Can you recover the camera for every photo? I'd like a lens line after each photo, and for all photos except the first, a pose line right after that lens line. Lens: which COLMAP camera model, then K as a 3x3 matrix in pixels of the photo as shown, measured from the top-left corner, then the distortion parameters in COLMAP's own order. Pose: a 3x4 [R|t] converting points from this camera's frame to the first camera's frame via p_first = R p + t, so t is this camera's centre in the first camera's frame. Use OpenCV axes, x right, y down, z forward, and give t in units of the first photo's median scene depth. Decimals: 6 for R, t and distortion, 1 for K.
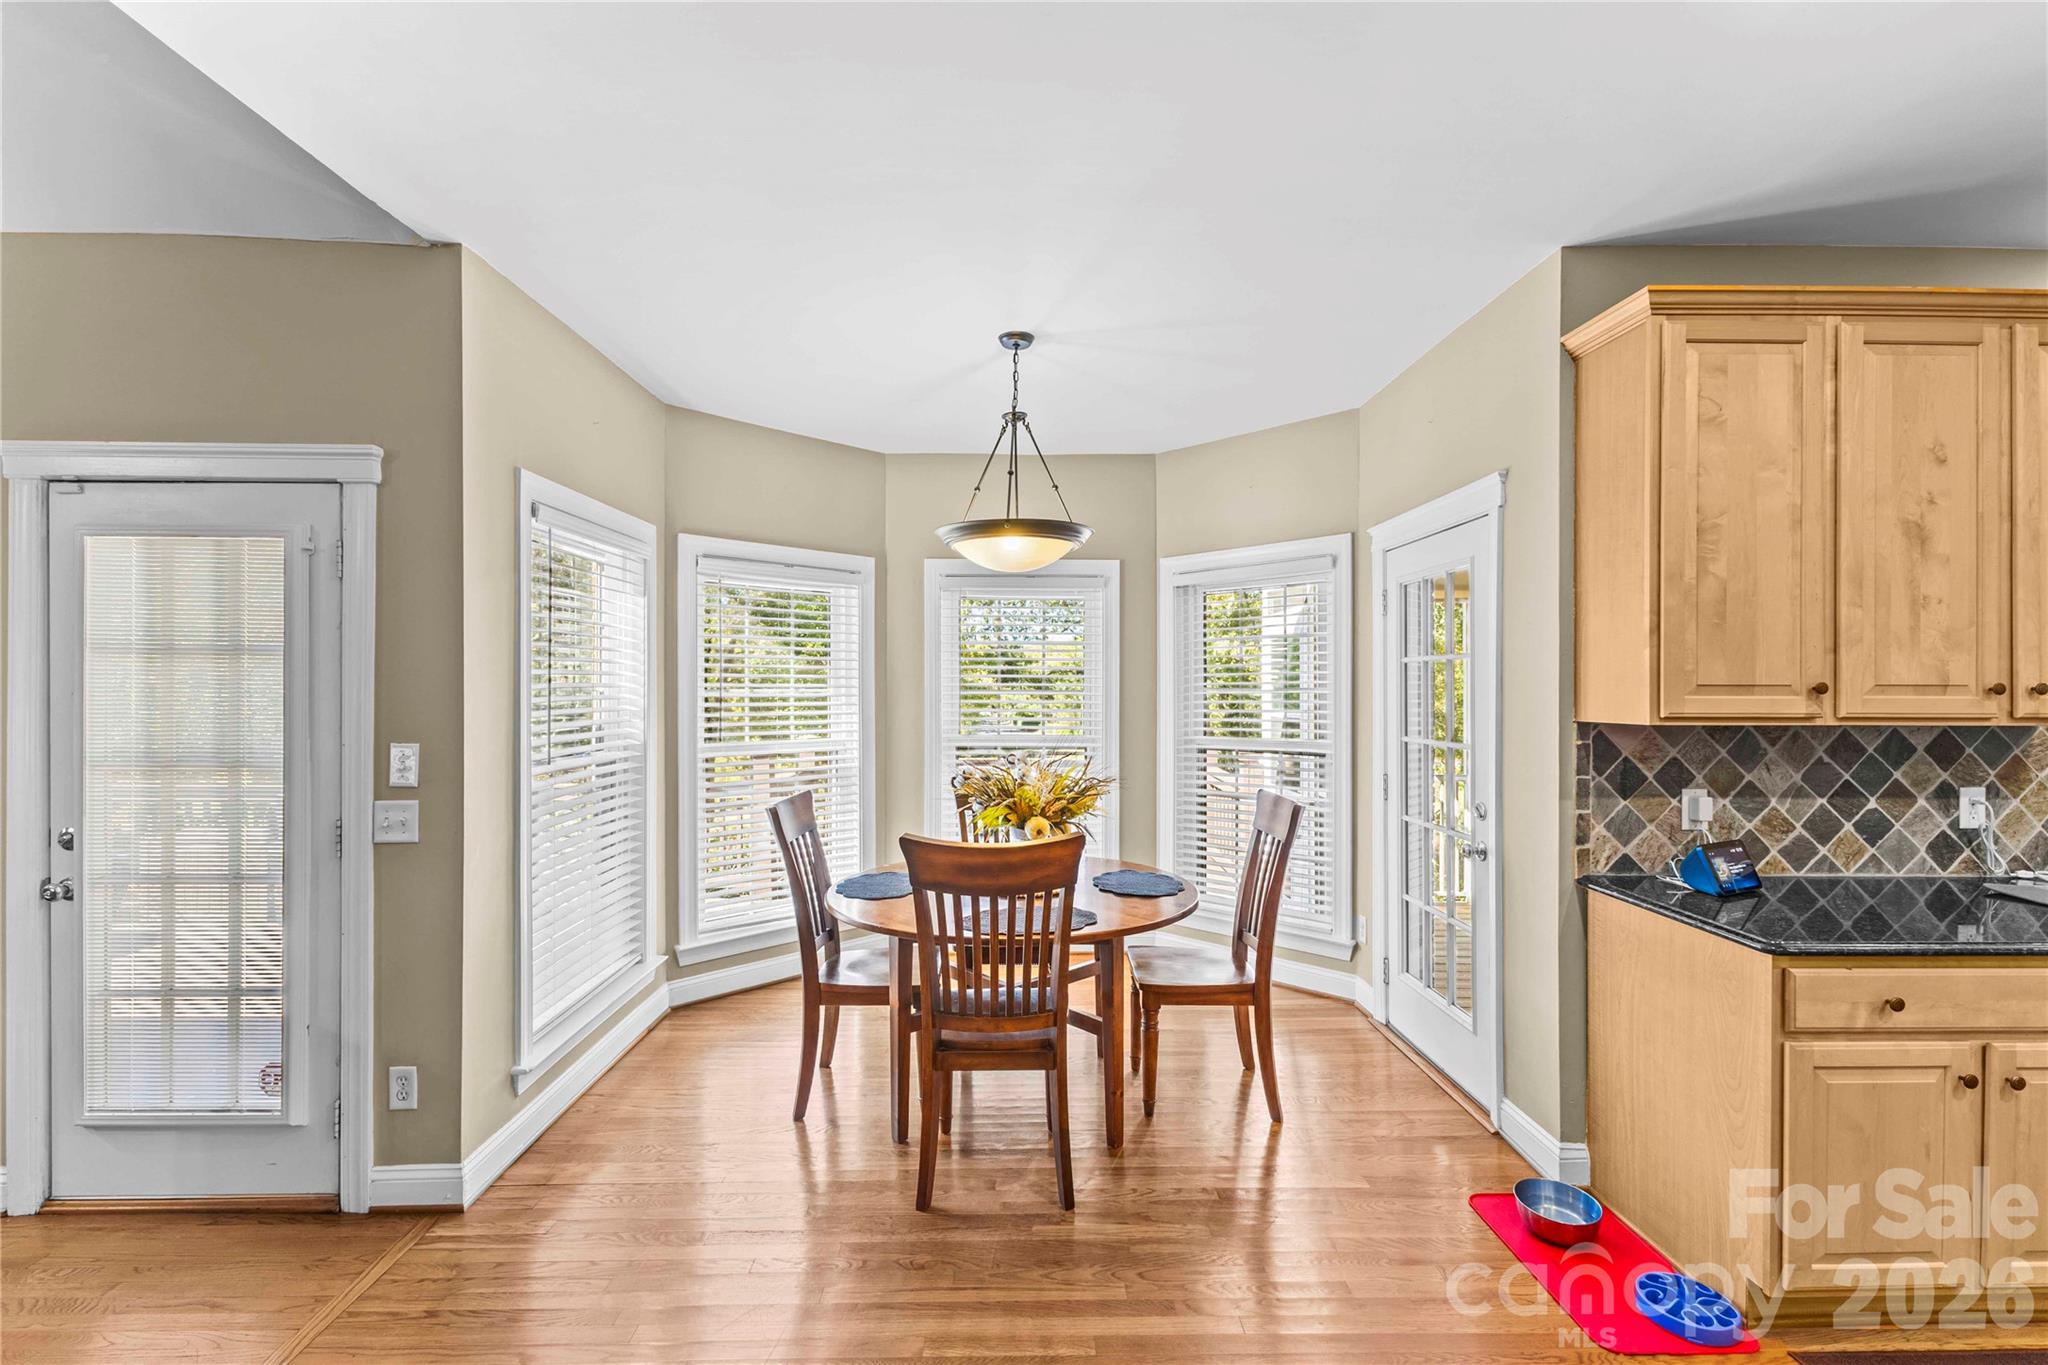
lens RADIAL K [[882.2, 0, 1022.6], [0, 882.2, 687.2], [0, 0, 1]] dist [0.010455, -0.000544]
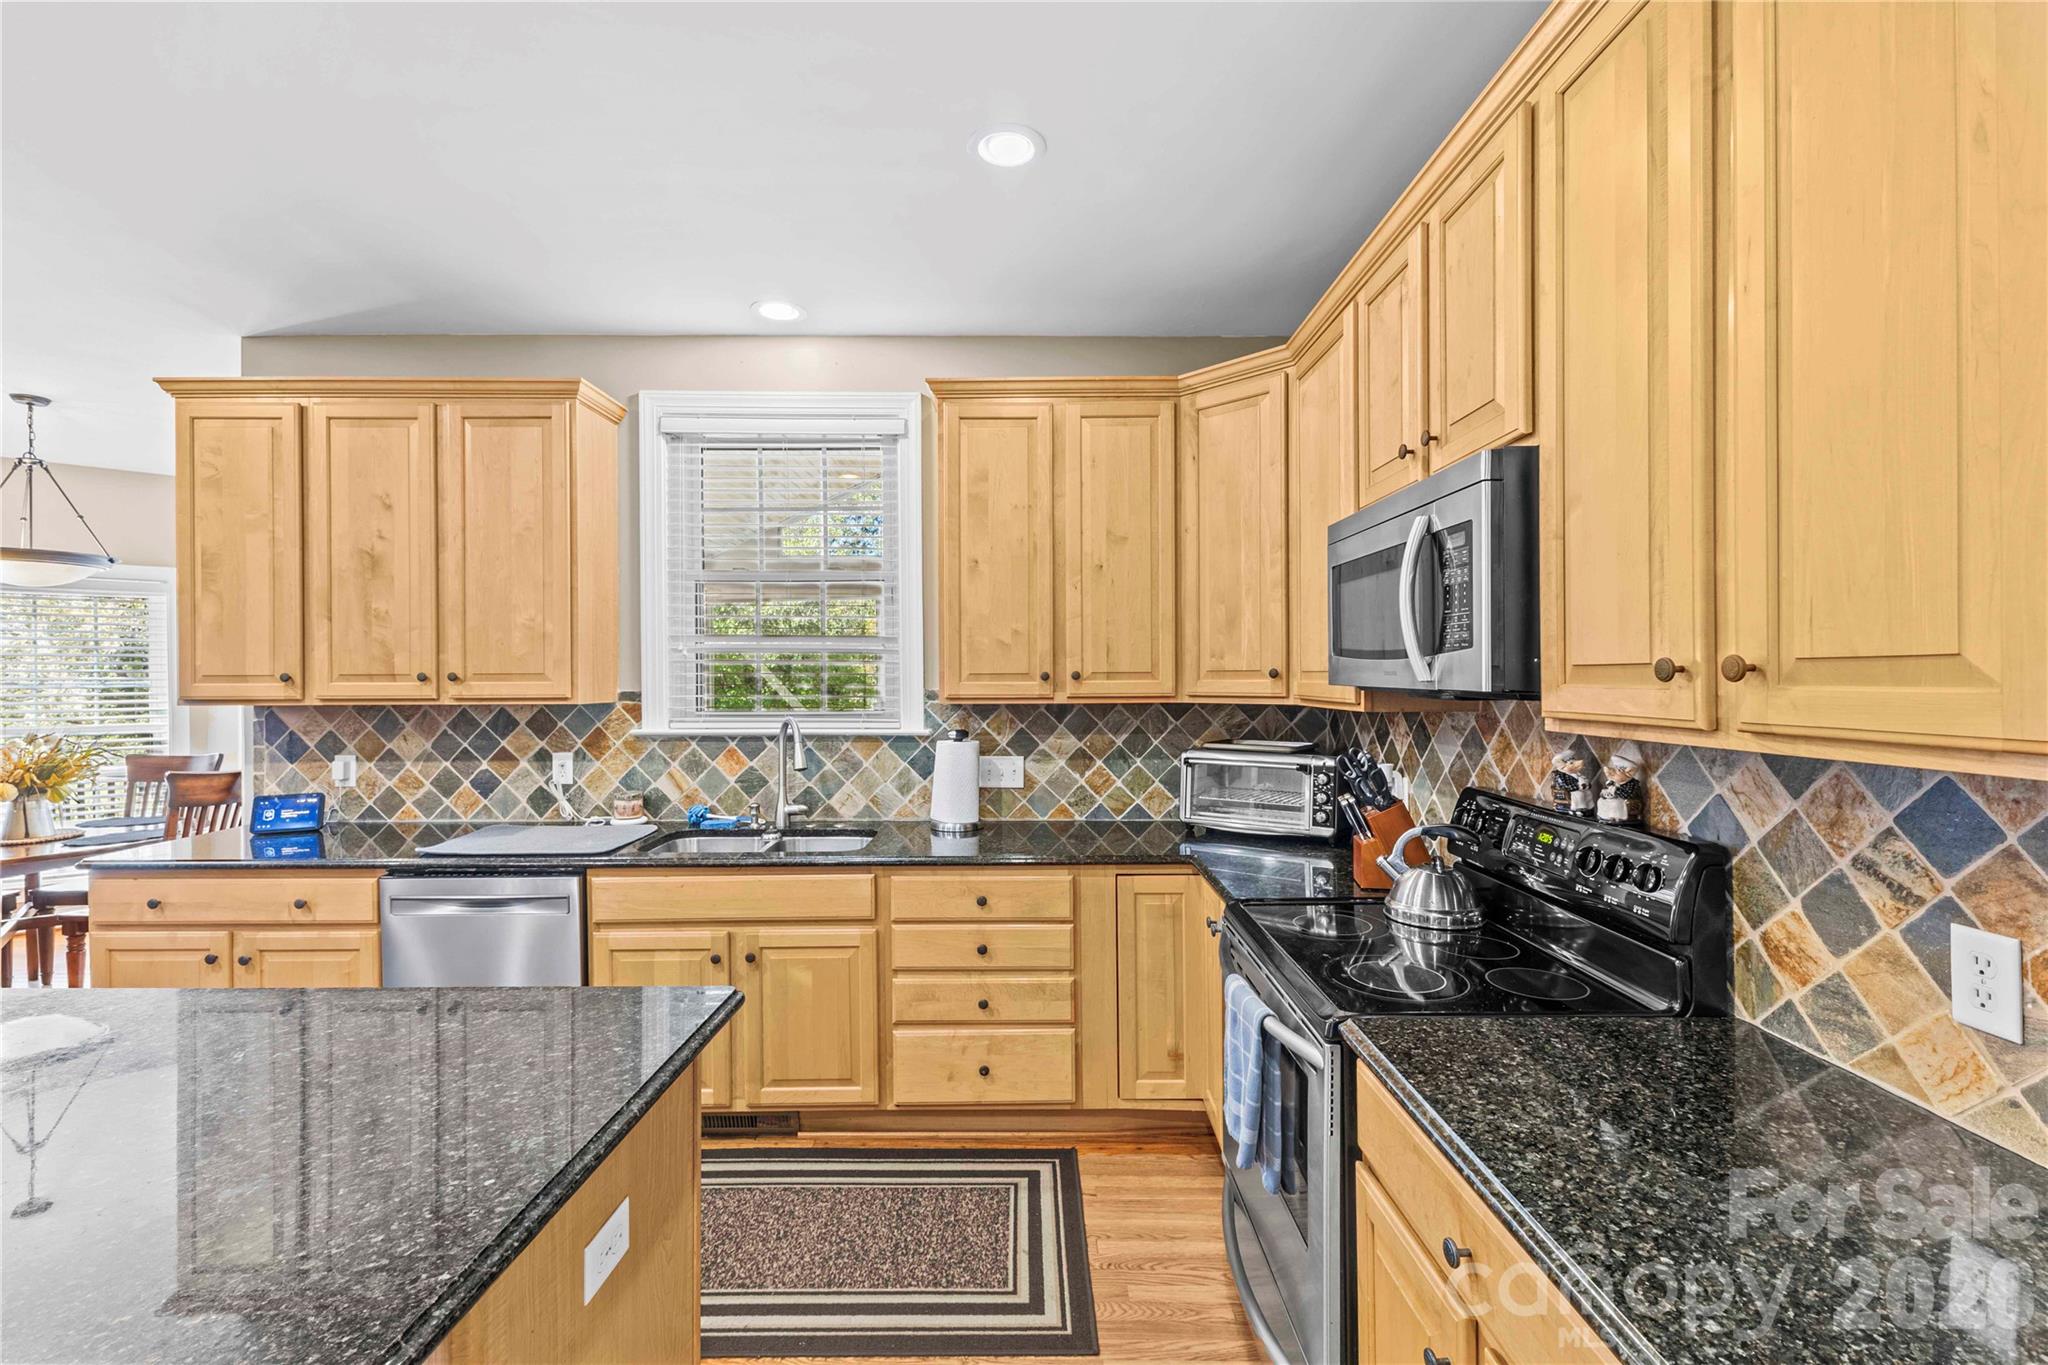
lens RADIAL K [[875.6, 0, 1030.0], [0, 875.6, 680.5], [0, 0, 1]] dist [0.000445, -0.000047]
pose [[0.999825, -0.006828, -0.017407, 1.775816], [0.006919, 0.999963, 0.005150, 0.006009], [0.017371, -0.005269, 0.999835, -0.259214]]
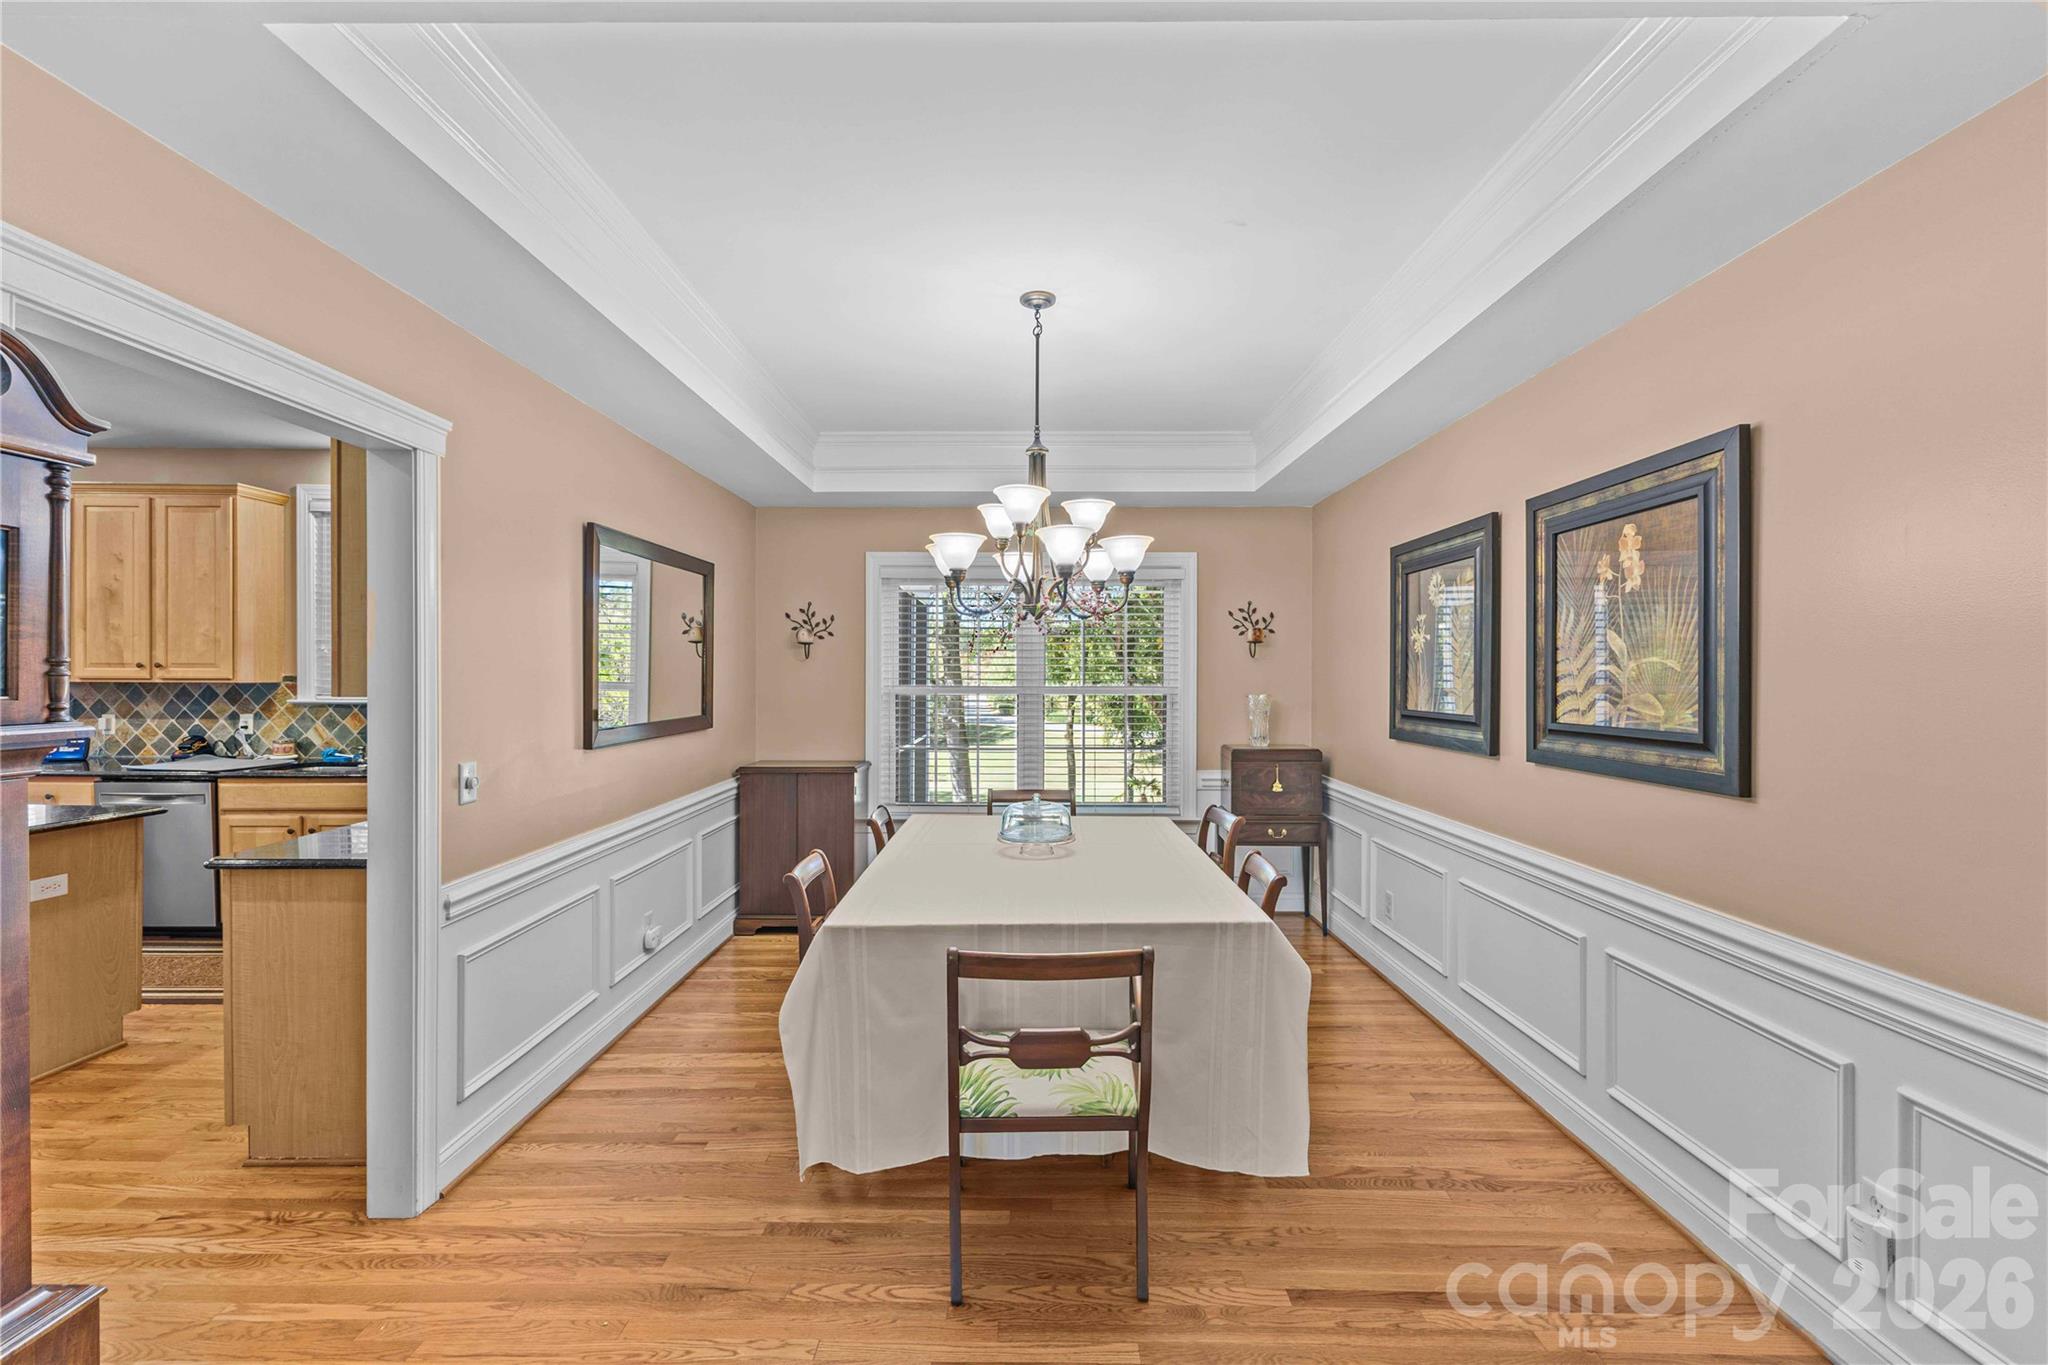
lens RADIAL K [[870.7, 0, 1028.5], [0, 870.7, 676.2], [0, 0, 1]] dist [-0.001608, -0.000571]
pose [[0.999913, 0.001937, -0.013030, 2.888354], [-0.001852, 0.999977, 0.006488, 0.010012], [0.013042, -0.006463, 0.999894, -0.961915]]
